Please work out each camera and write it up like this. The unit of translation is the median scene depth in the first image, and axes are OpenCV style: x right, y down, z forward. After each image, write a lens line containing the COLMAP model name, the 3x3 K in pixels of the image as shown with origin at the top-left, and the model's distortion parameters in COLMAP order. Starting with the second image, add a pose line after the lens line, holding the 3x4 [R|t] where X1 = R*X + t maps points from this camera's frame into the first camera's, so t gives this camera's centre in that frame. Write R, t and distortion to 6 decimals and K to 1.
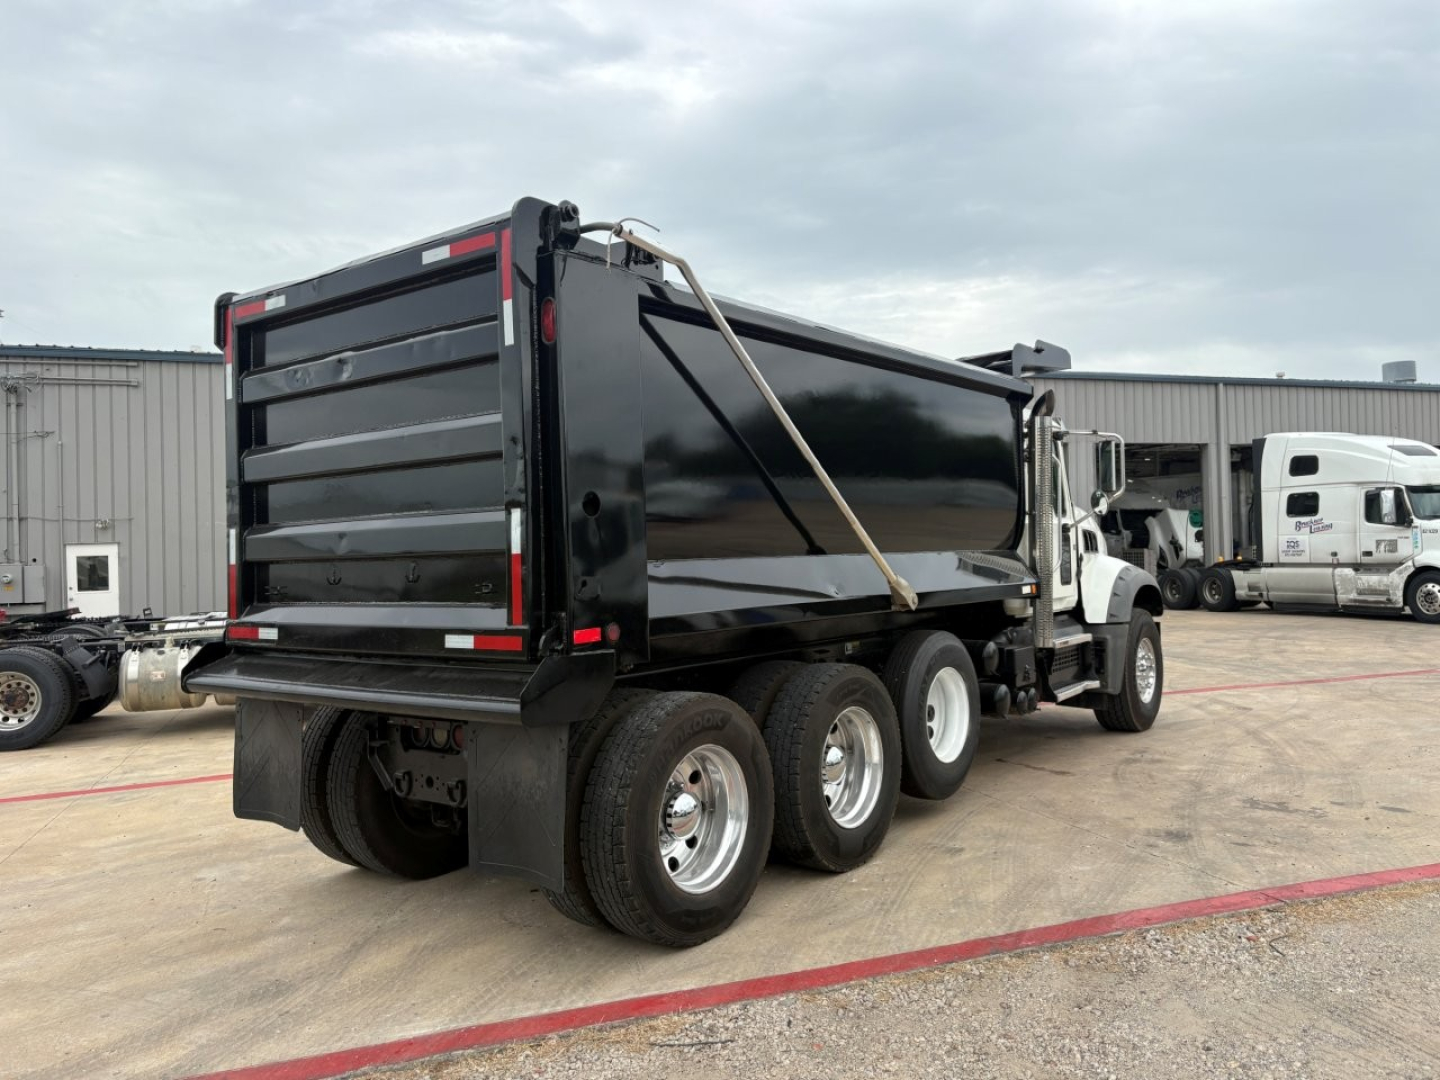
lens RADIAL K [[1078.9, 0, 735.3], [0, 1078.9, 524.3], [0, 0, 1]] dist [0.083857, -0.089235]
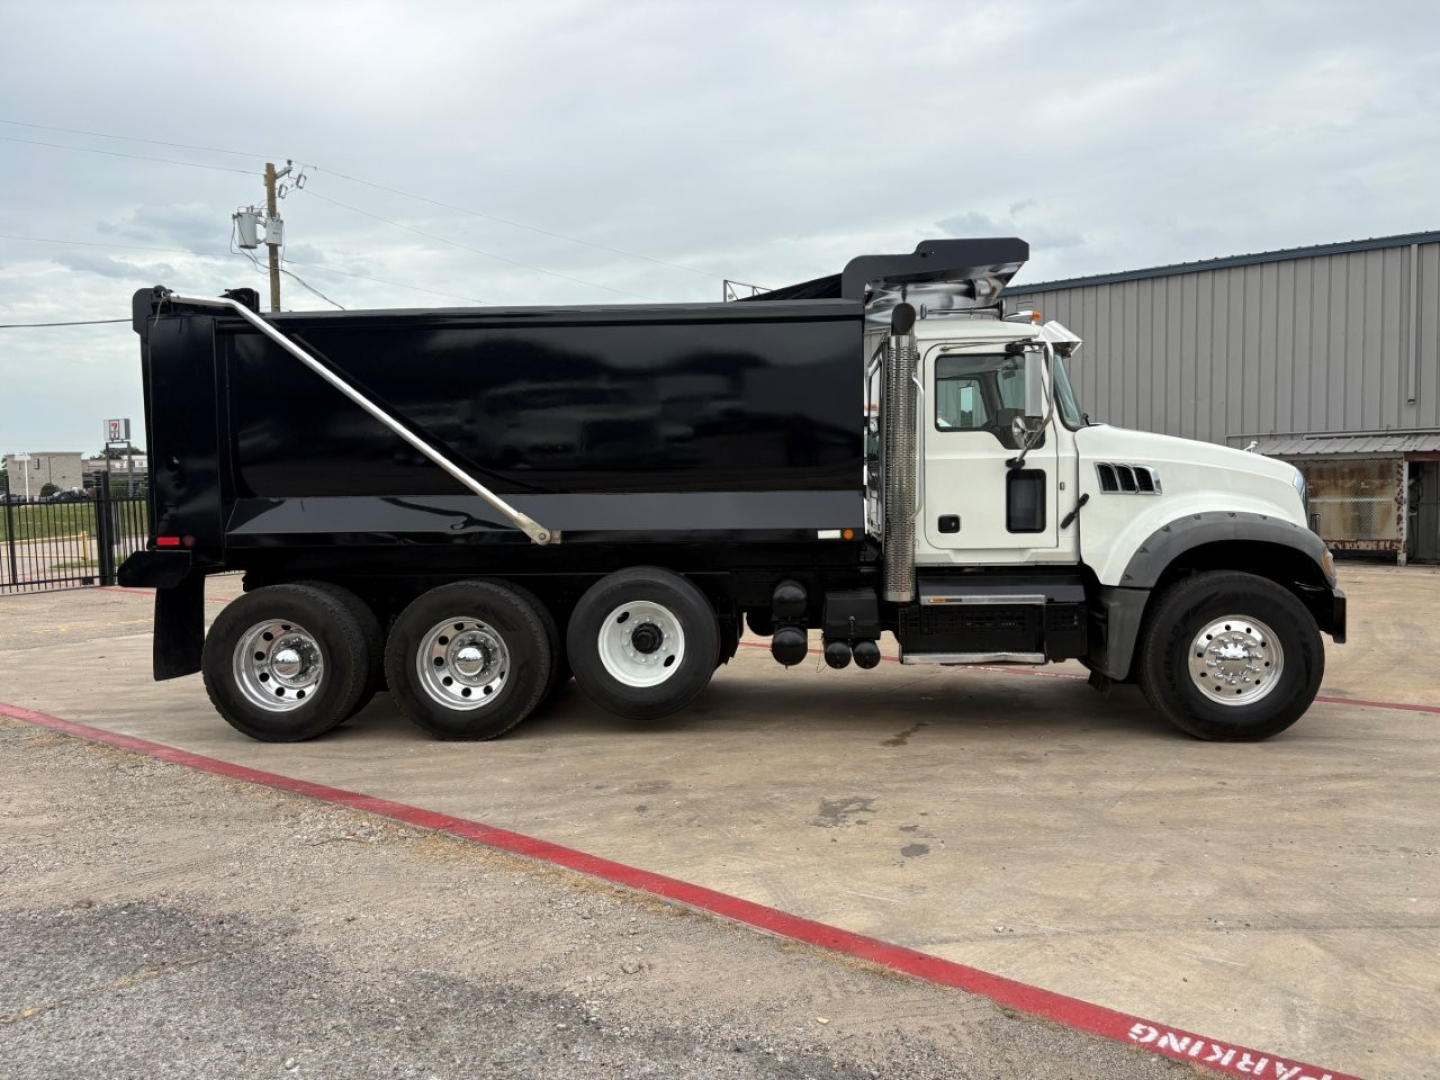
lens RADIAL K [[1080.9, 0, 725.0], [0, 1080.9, 533.8], [0, 0, 1]] dist [0.068269, -0.090576]
pose [[0.543759, 0.060526, -0.837056, 1.505508], [0.024260, 0.995846, 0.087768, -0.034143], [0.838891, -0.068031, 0.540031, 0.666203]]
